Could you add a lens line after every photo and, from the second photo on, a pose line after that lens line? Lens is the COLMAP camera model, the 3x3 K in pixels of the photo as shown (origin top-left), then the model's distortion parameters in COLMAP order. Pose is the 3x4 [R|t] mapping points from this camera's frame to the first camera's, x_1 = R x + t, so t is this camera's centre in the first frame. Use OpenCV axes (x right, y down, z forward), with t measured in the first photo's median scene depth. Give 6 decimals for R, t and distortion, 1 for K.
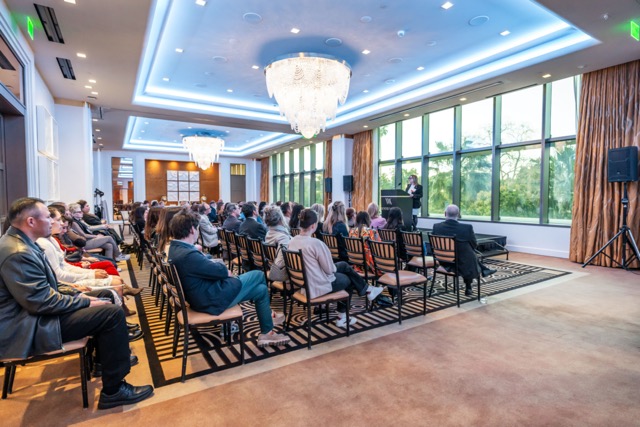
lens RADIAL K [[347.2, 0, 324.4], [0, 347.2, 212.1], [0, 0, 1]] dist [0.004396, 0.001618]
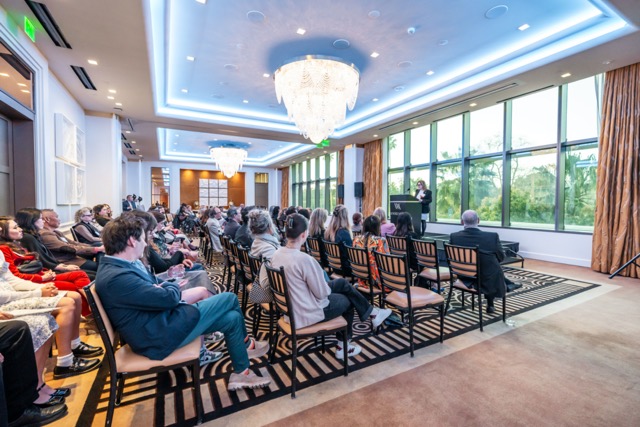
lens RADIAL K [[300.1, 0, 322.3], [0, 300.1, 213.2], [0, 0, 1]] dist [-0.006547, 0.001330]
pose [[0.998110, 0.004831, -0.061269, 0.025960], [-0.005425, 0.999940, -0.009534, -0.002649], [0.061220, 0.009848, 0.998076, 0.149172]]
